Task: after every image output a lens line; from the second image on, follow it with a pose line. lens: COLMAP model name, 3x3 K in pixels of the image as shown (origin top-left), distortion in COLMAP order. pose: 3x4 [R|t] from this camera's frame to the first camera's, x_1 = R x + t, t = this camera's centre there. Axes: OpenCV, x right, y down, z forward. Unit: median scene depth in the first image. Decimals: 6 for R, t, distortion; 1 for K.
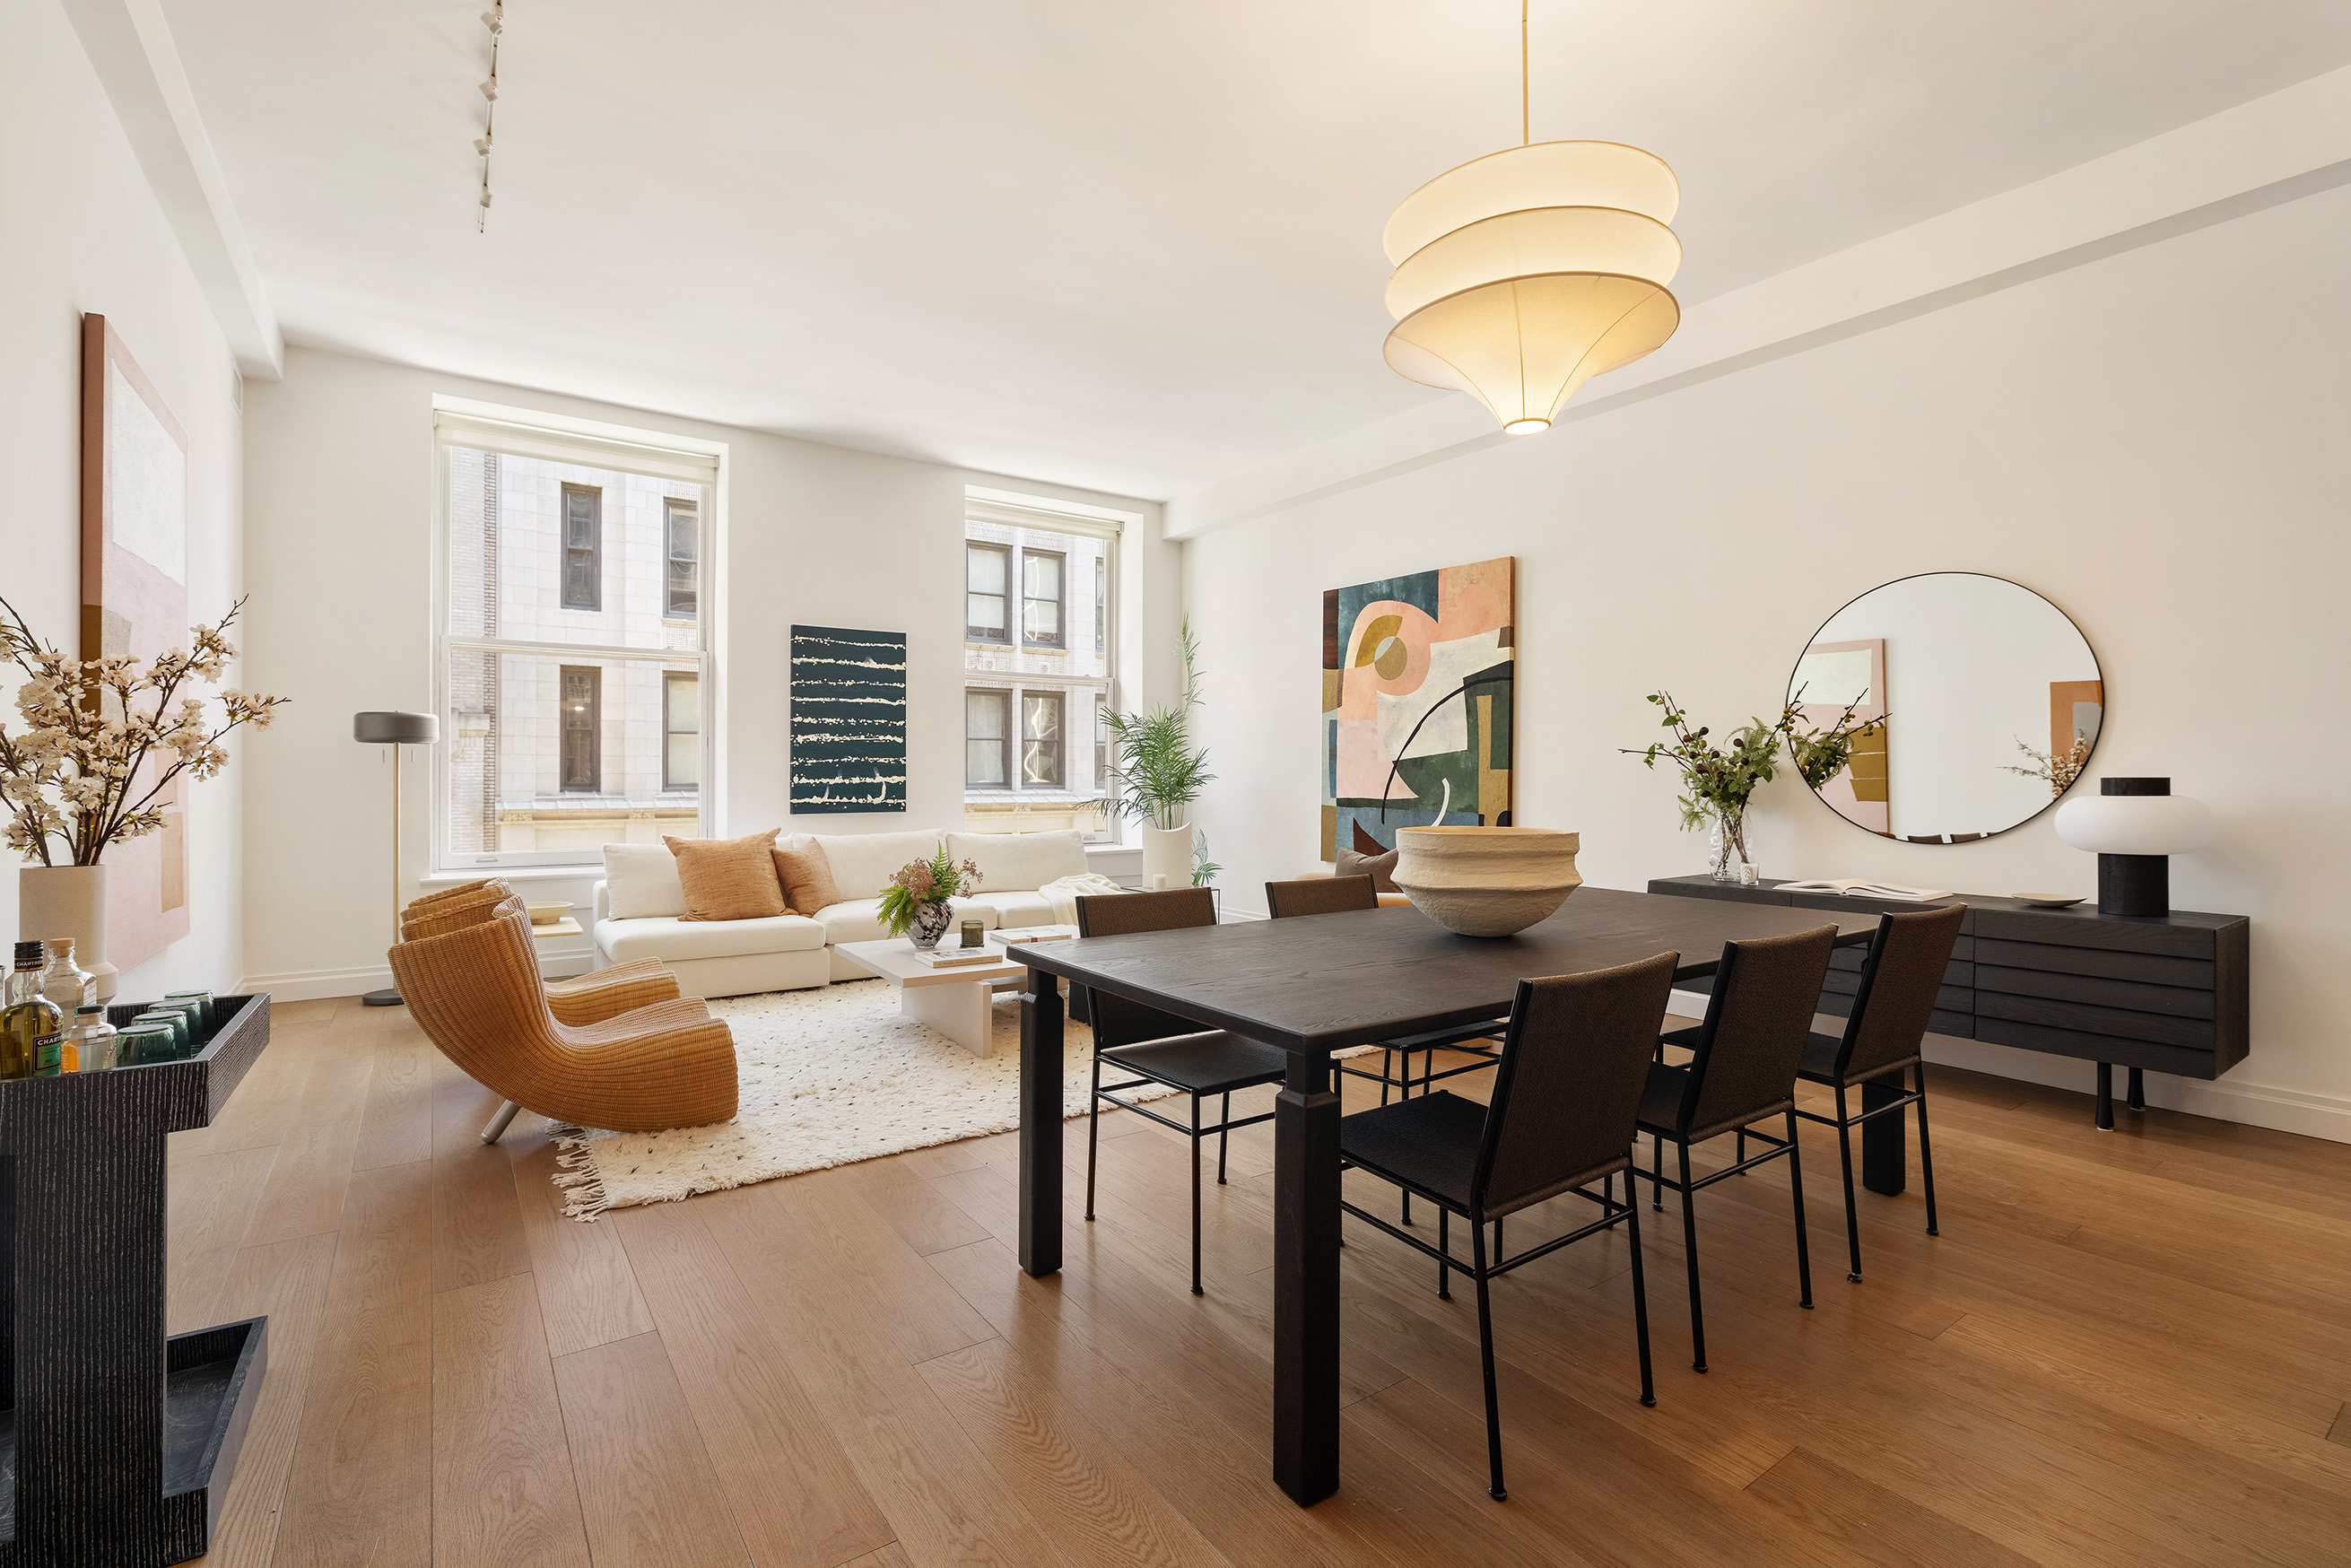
lens RADIAL K [[1056.4, 0, 1174.7], [0, 1056.4, 775.2], [0, 0, 1]] dist [0.002730, -0.000030]
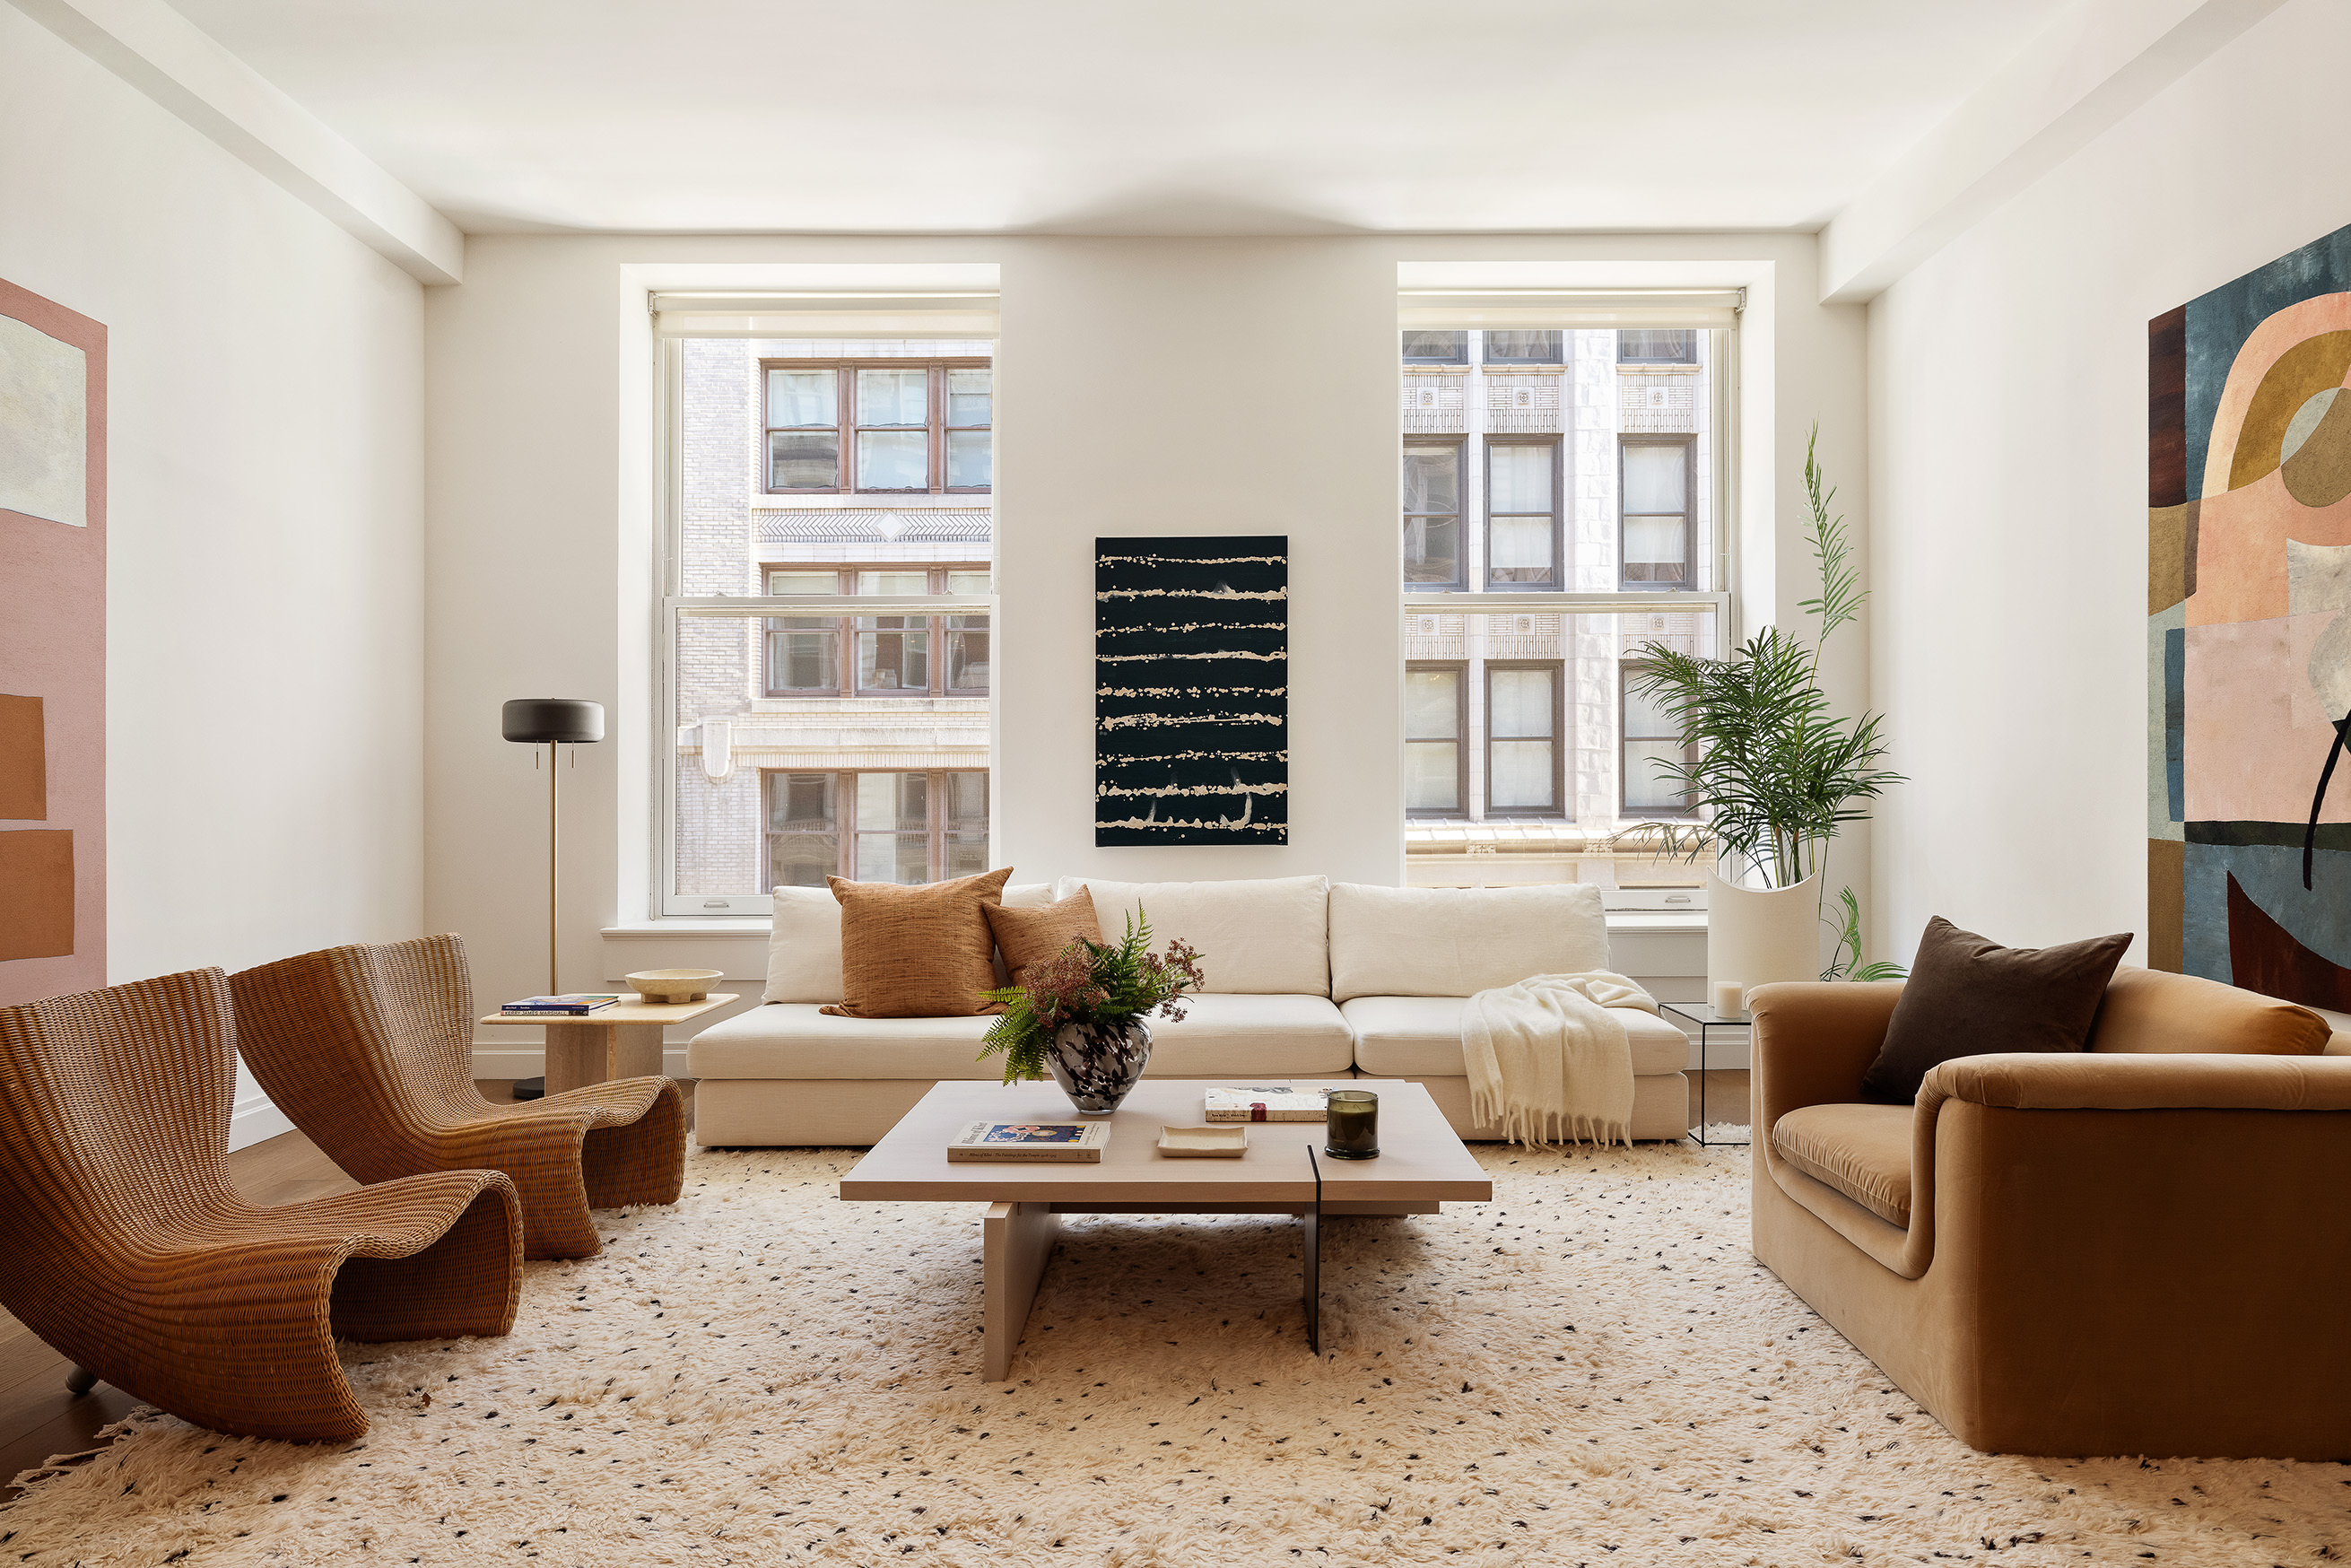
lens RADIAL K [[1432.7, 0, 1201.1], [0, 1432.7, 802.2], [0, 0, 1]] dist [-0.003108, -0.003780]
pose [[0.824367, -0.006509, -0.566019, 0.173092], [0.006637, 0.999976, -0.001832, 0.014263], [0.566017, -0.002246, 0.824390, 0.381340]]
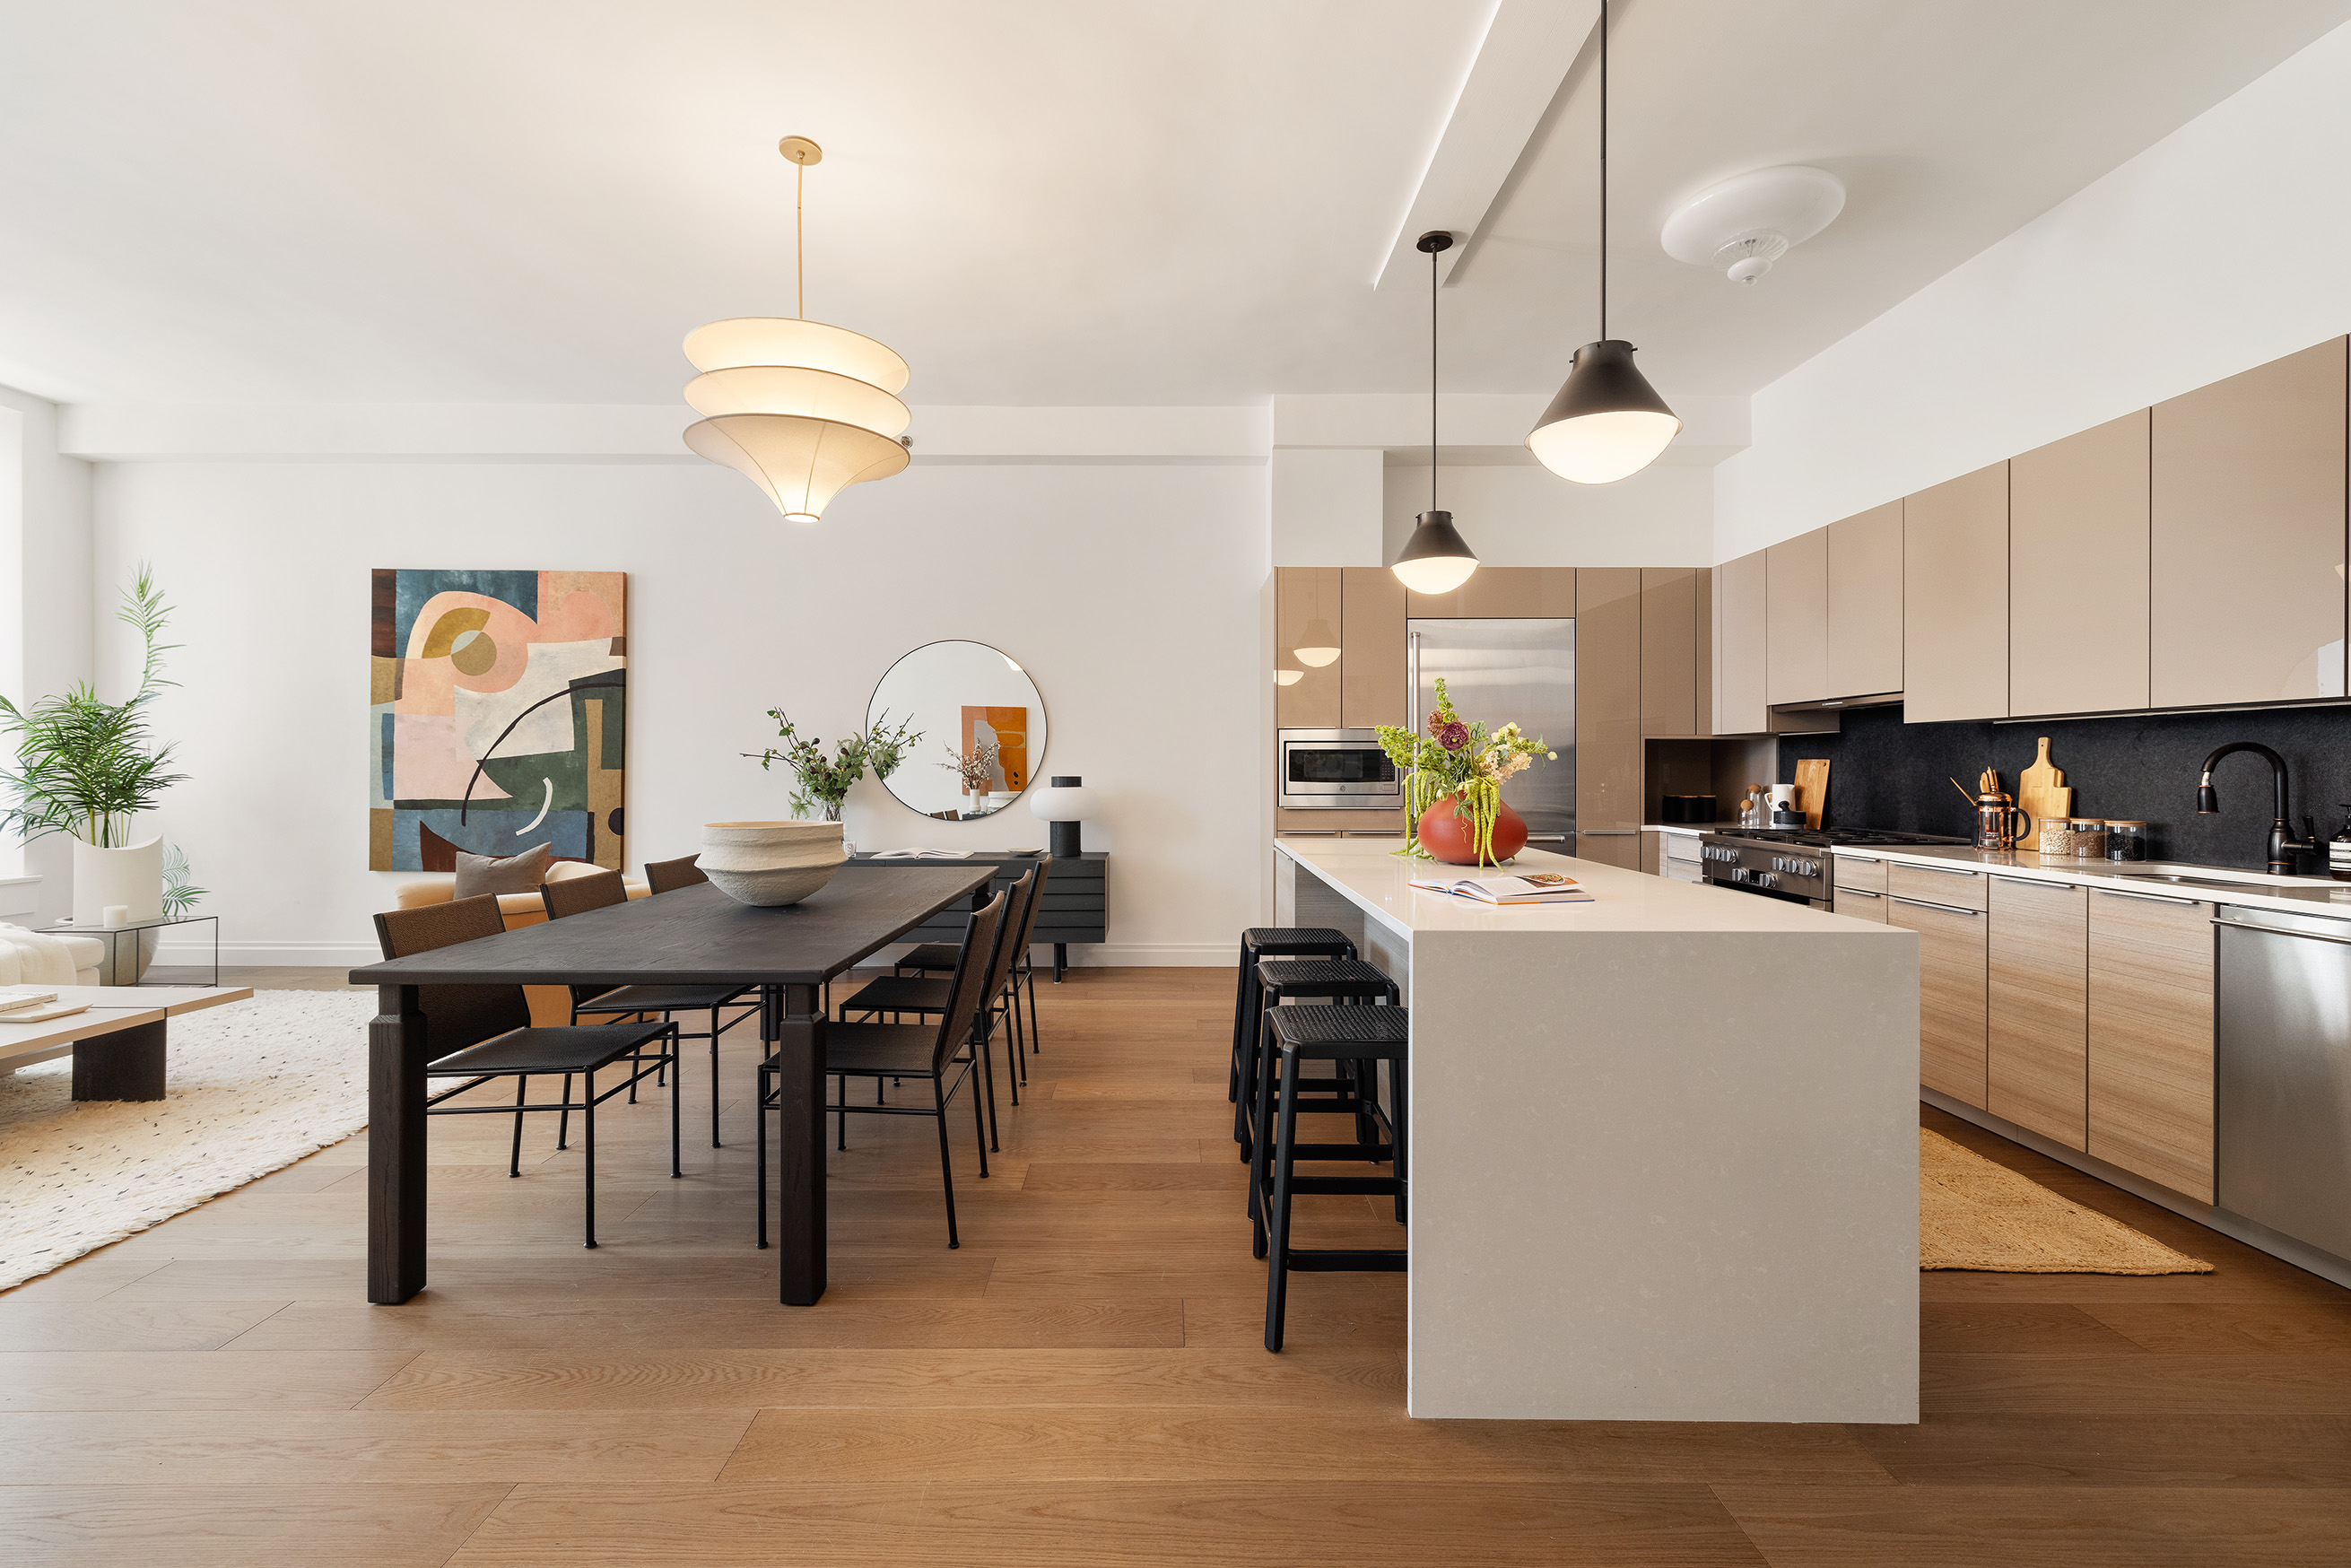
lens RADIAL K [[1007.9, 0, 1159.5], [0, 1007.9, 772.1], [0, 0, 1]] dist [0.008279, 0.000537]
pose [[0.580339, -0.004558, 0.814362, -0.196967], [0.000016, 0.999984, 0.005586, -0.008286], [-0.814375, -0.003229, 0.580330, -0.044872]]
